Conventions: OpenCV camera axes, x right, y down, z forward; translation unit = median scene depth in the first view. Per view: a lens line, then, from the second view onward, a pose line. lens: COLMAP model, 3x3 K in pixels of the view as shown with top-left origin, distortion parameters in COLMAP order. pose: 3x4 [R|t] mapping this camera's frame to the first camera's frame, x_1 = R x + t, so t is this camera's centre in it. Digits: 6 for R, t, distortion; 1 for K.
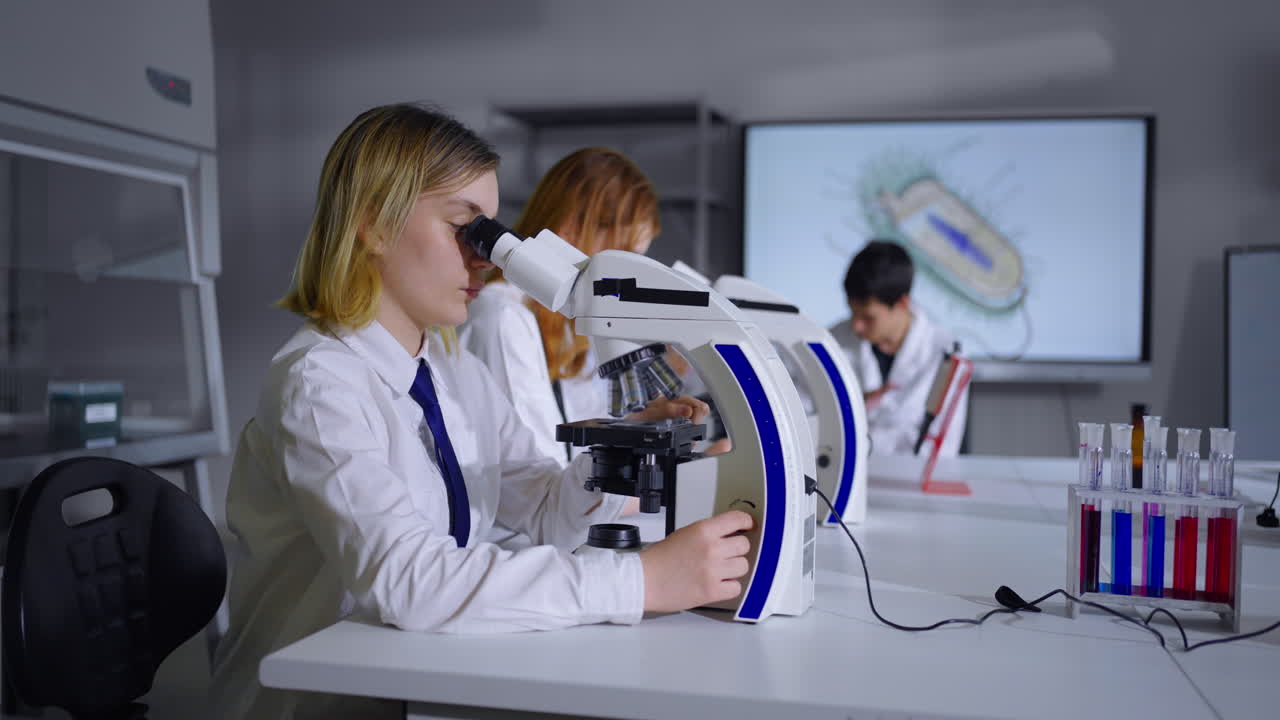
lens RADIAL K [[1314.0, 0, 640.0], [0, 1314.0, 360.0], [0, 0, 1]] dist [-0.001696, -0.008434]
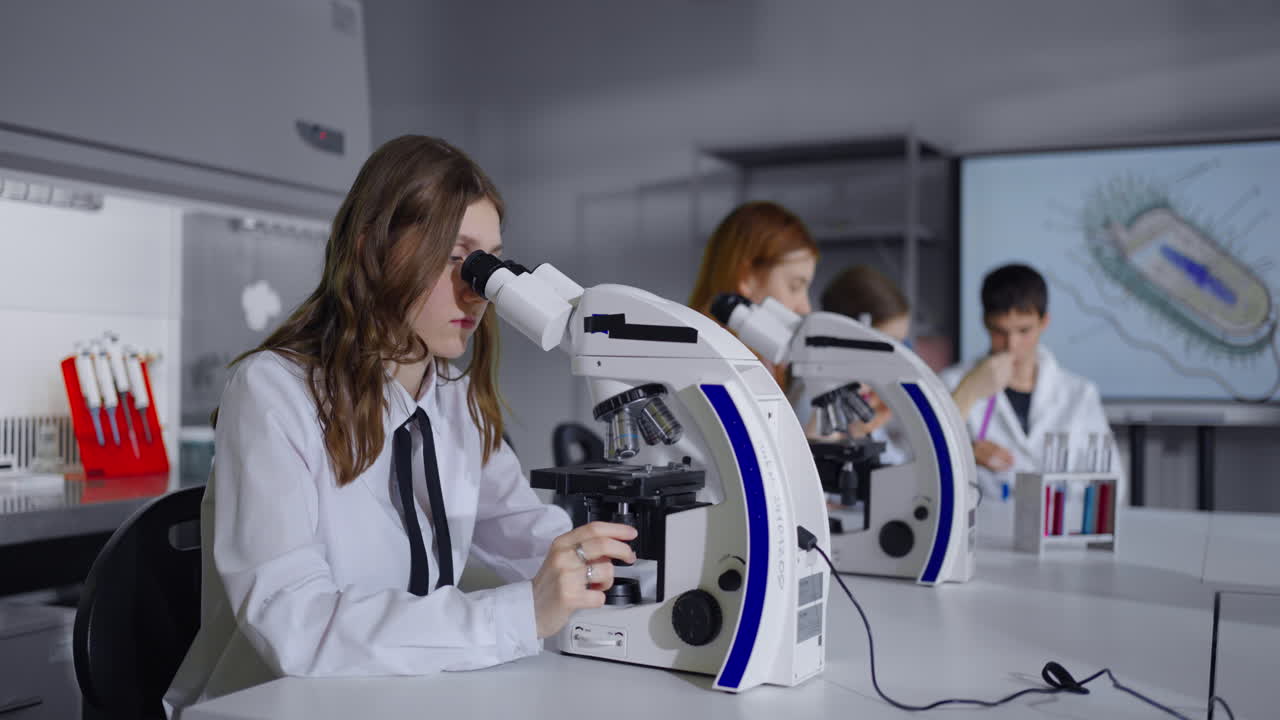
lens RADIAL K [[1314.0, 0, 640.0], [0, 1314.0, 360.0], [0, 0, 1]] dist [-0.001696, -0.008434]
pose [[0.977769, -0.006206, -0.209594, 0.199508], [-0.000784, 0.999447, -0.033249, 0.001681], [0.209684, 0.032674, 0.977223, 0.089758]]
